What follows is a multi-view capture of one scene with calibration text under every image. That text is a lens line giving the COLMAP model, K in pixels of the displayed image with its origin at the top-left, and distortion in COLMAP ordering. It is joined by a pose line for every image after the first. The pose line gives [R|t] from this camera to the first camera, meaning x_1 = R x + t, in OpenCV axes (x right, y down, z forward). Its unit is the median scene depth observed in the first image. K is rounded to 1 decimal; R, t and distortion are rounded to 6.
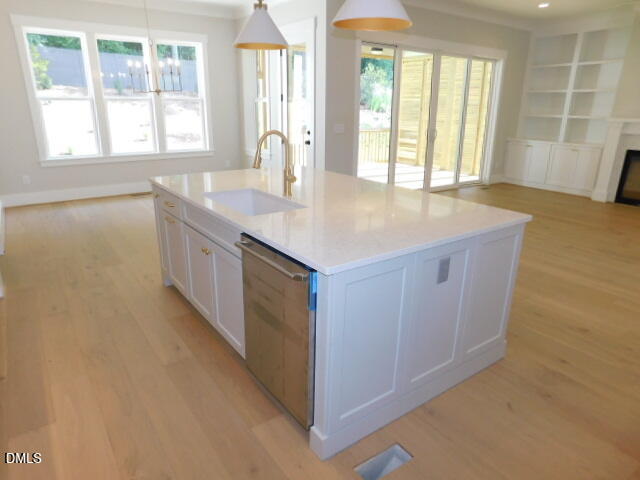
lens RADIAL K [[427.1, 0, 313.9], [0, 427.1, 246.4], [0, 0, 1]] dist [-0.059739, 0.041004]
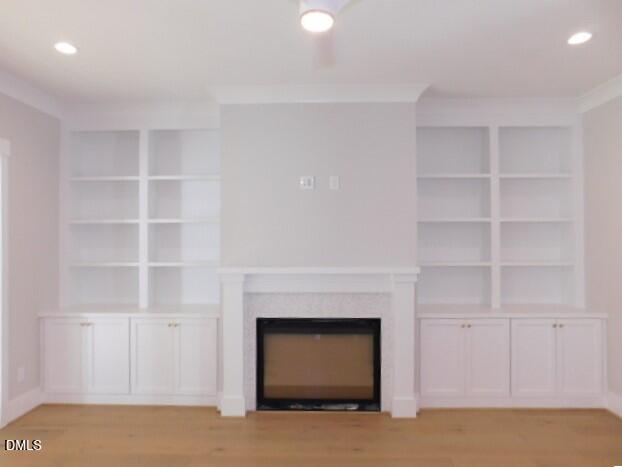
lens RADIAL K [[415.1, 0, 308.5], [0, 415.1, 233.9], [0, 0, 1]] dist [-0.059739, 0.041004]
pose [[0.597844, -0.005844, 0.801591, 0.295518], [0.263525, 0.945827, -0.189647, -0.188661], [-0.757058, 0.324618, 0.566997, 0.515336]]
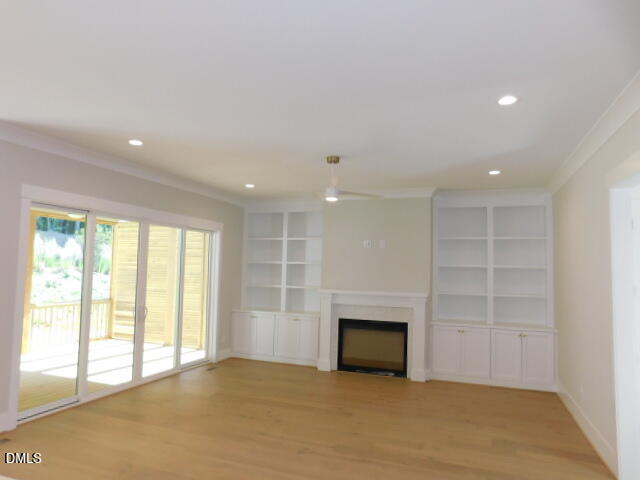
lens RADIAL K [[427.1, 0, 320.6], [0, 427.1, 238.7], [0, 0, 1]] dist [-0.059739, 0.041004]
pose [[0.829297, 0.050486, 0.556523, 0.095618], [0.162305, 0.931216, -0.326334, -0.067607], [-0.534718, 0.360954, 0.764061, 0.122538]]
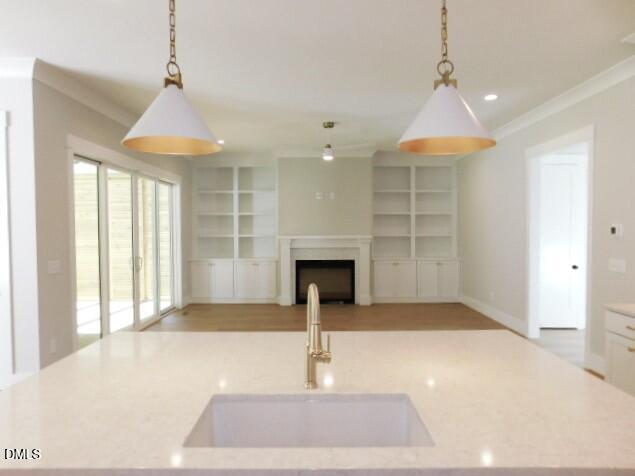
lens RADIAL K [[423.8, 0, 318.7], [0, 423.8, 235.1], [0, 0, 1]] dist [-0.059739, 0.041004]
pose [[0.575442, -0.029548, 0.817309, -0.191013], [0.268974, 0.950592, -0.155010, -0.081035], [-0.772347, 0.309034, 0.554958, 0.214406]]
